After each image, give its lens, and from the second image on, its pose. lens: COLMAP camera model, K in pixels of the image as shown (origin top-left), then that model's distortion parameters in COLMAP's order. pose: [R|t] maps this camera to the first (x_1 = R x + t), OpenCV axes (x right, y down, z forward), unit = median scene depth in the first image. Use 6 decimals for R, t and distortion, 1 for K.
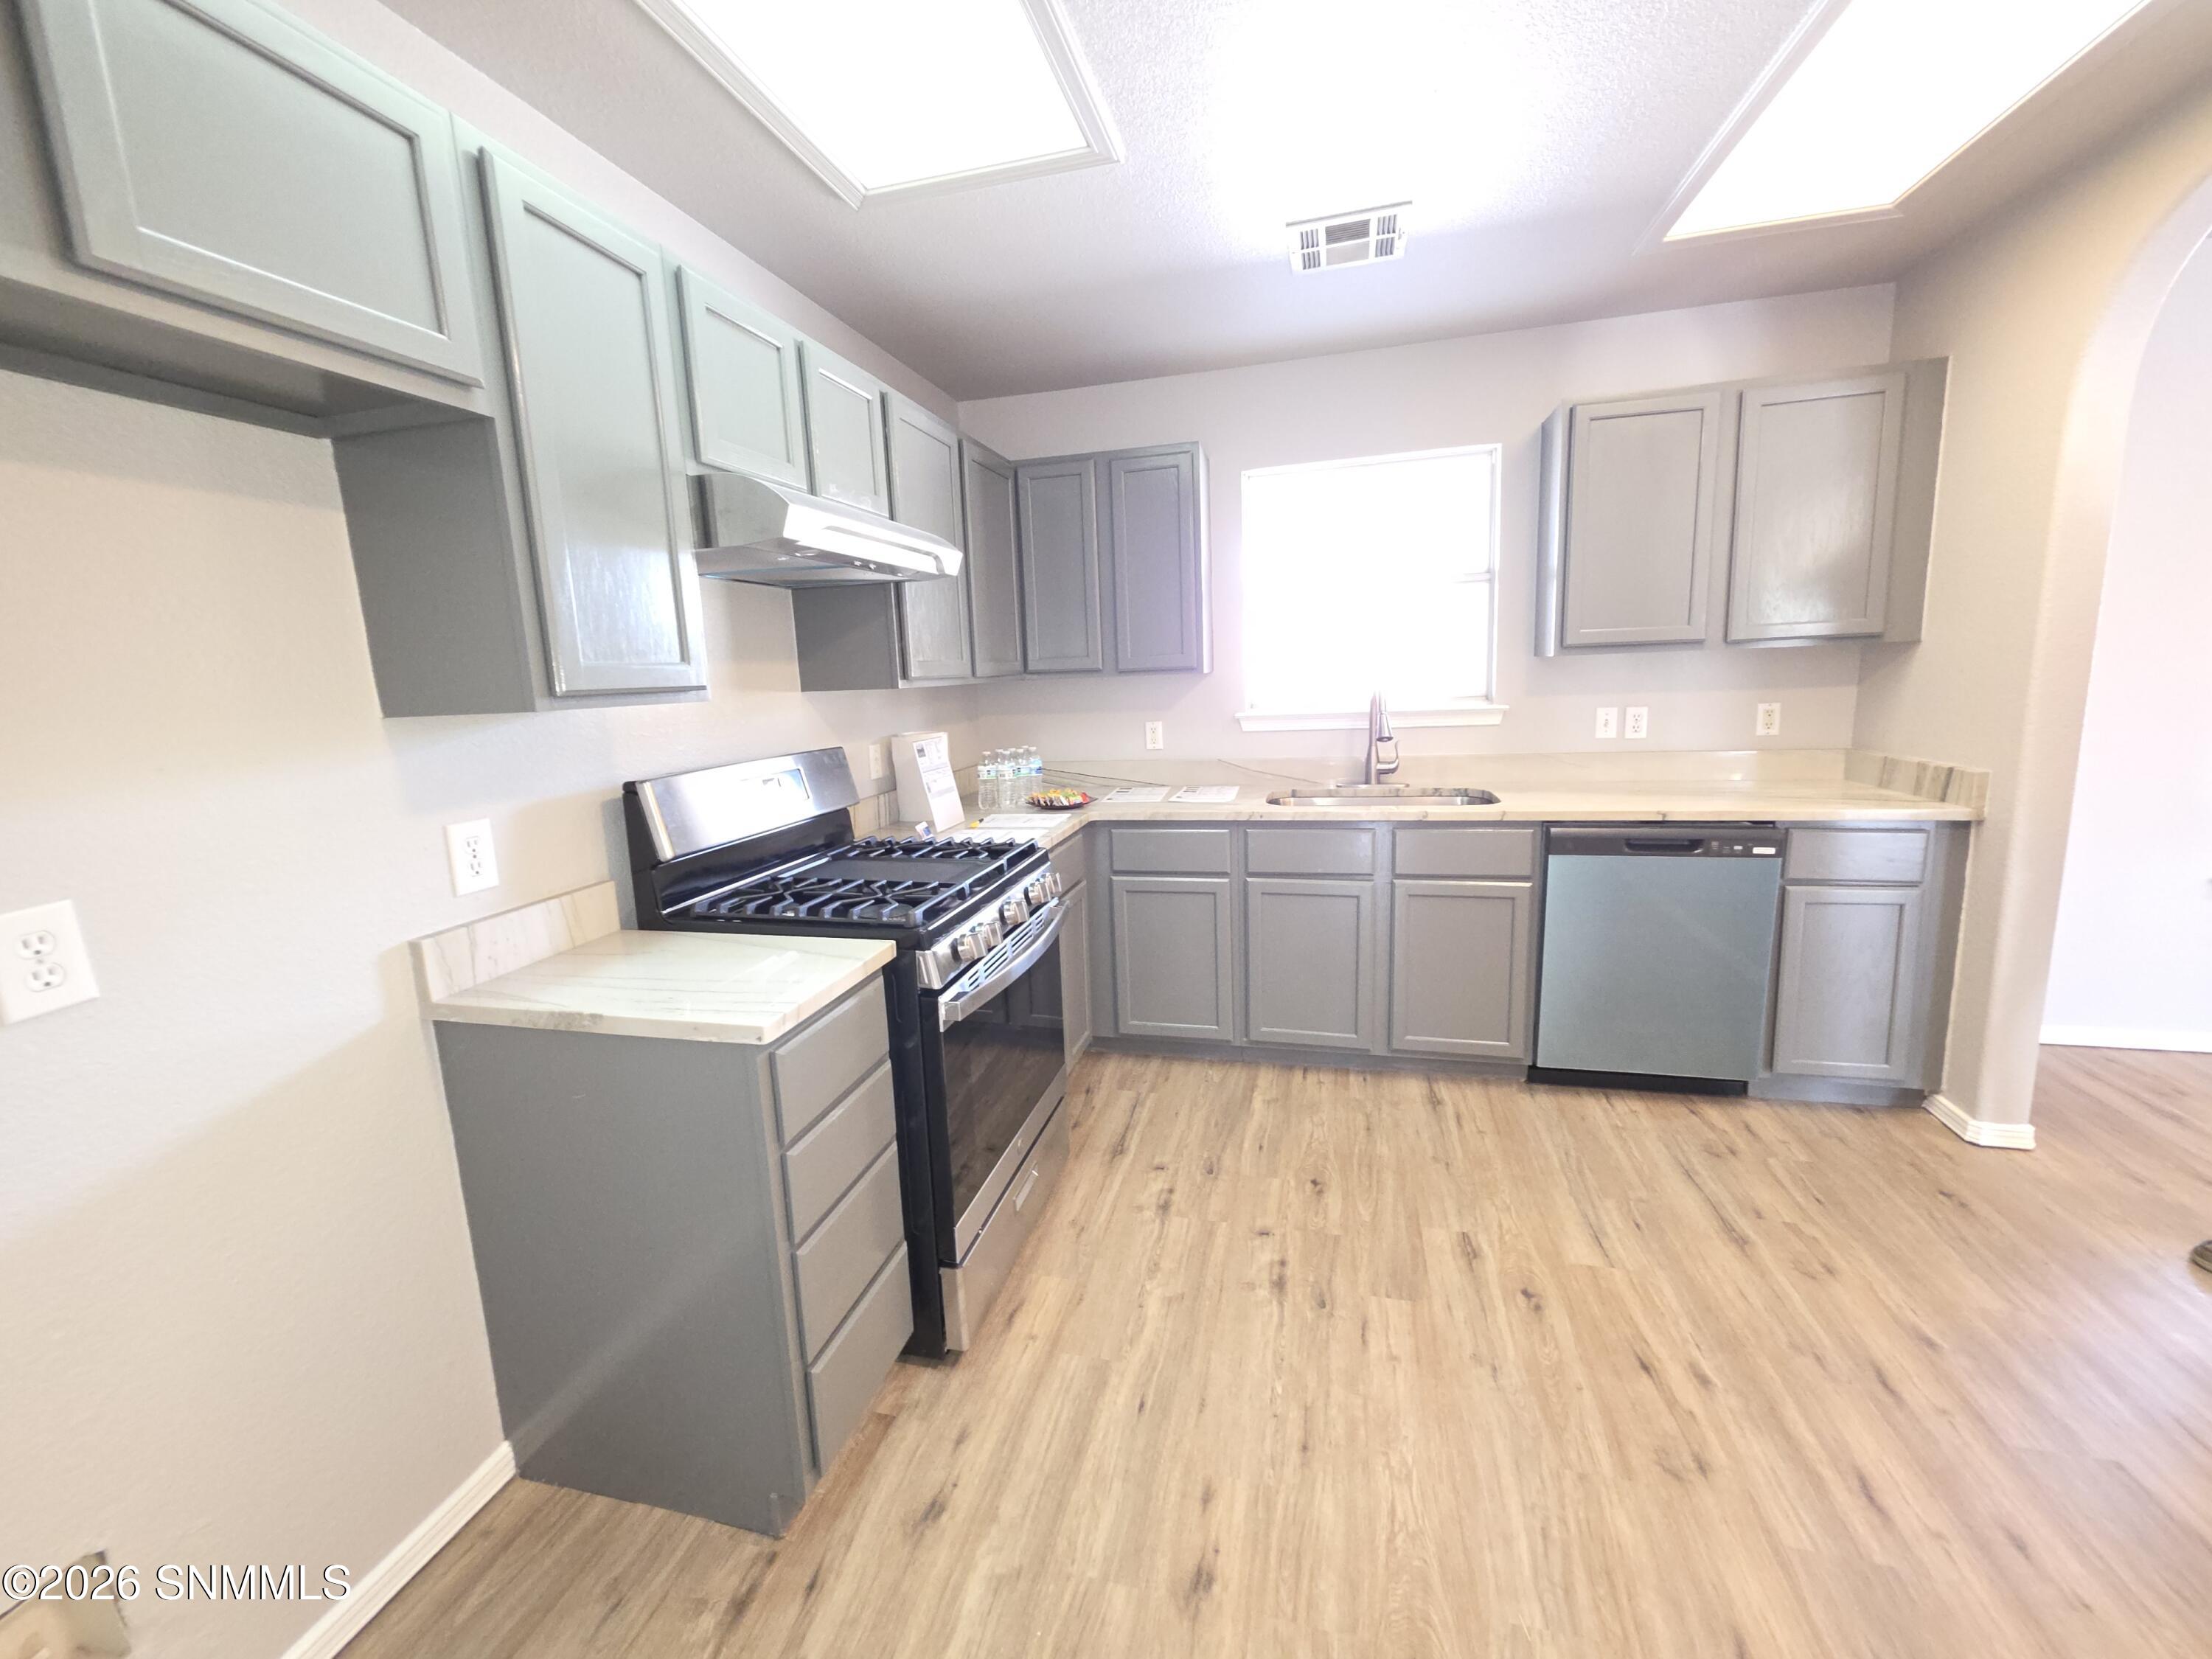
lens RADIAL K [[881.0, 0, 1100.2], [0, 881.0, 812.5], [0, 0, 1]] dist [0.002062, -0.000054]
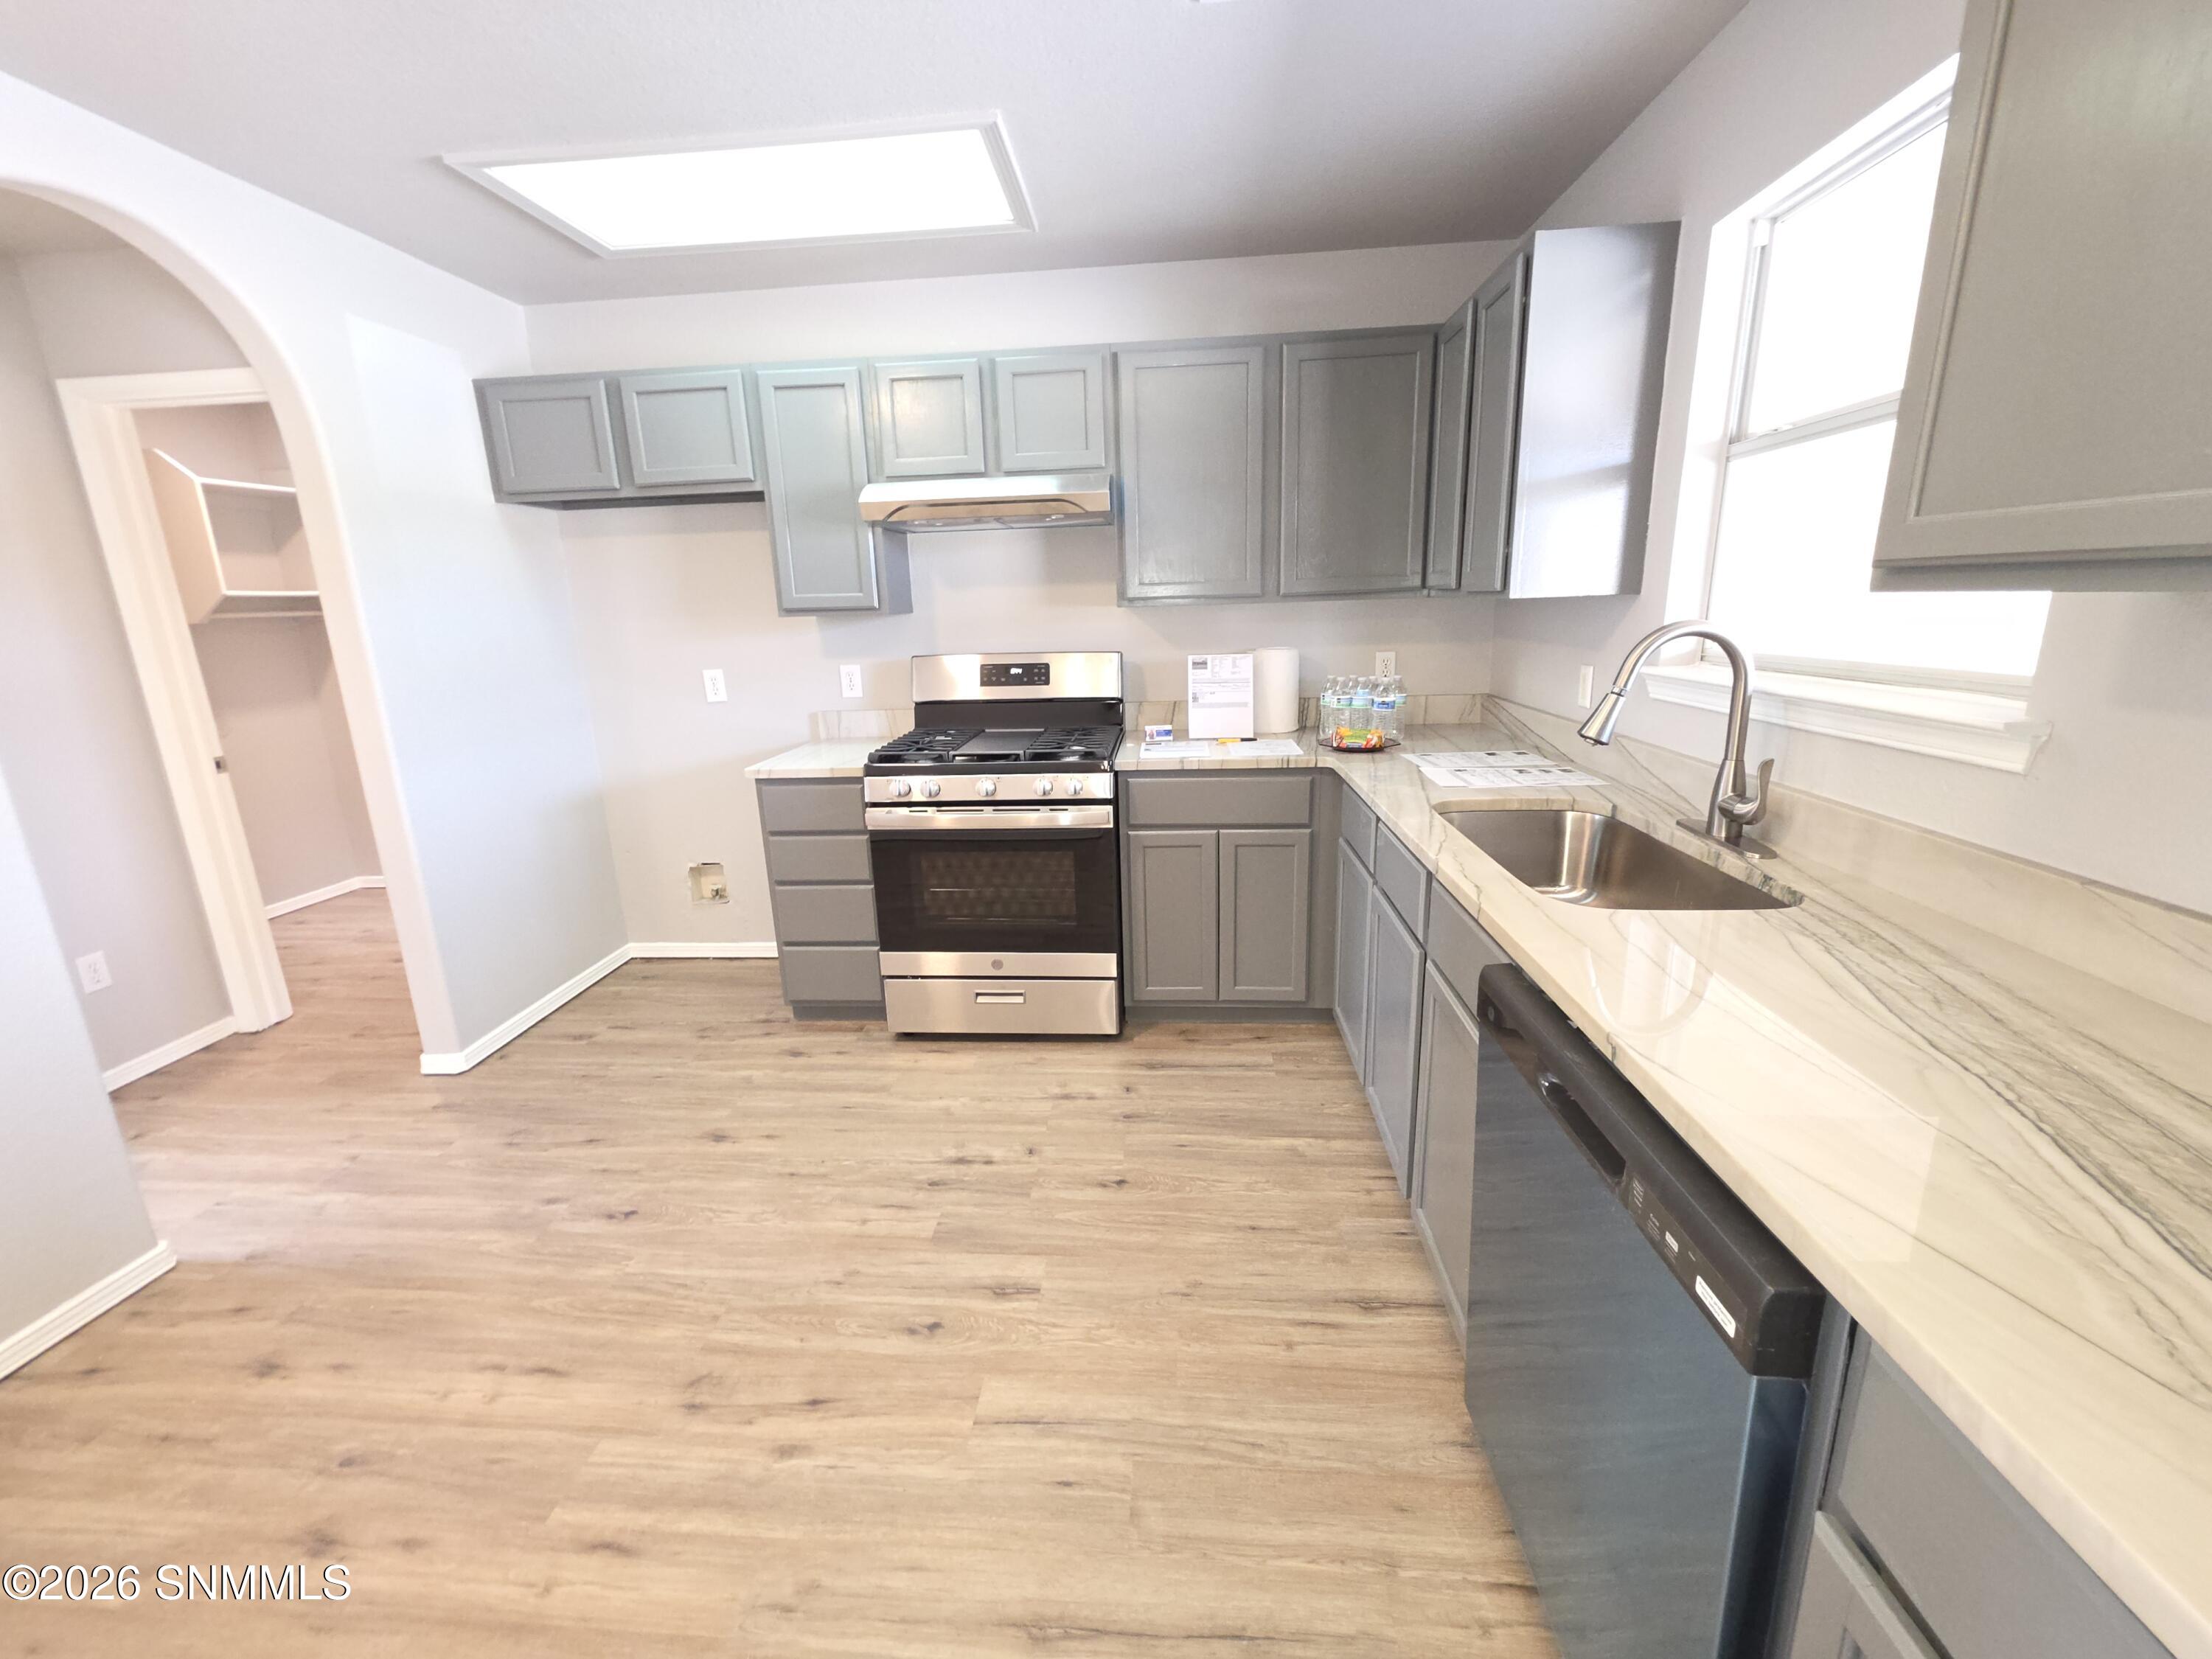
lens RADIAL K [[881.0, 0, 1100.2], [0, 881.0, 812.5], [0, 0, 1]] dist [0.002062, -0.000054]
pose [[0.172658, 0.268006, -0.947819, 1.045496], [-0.135881, 0.959551, 0.246571, -0.175073], [0.975564, 0.086218, 0.202091, 0.798095]]
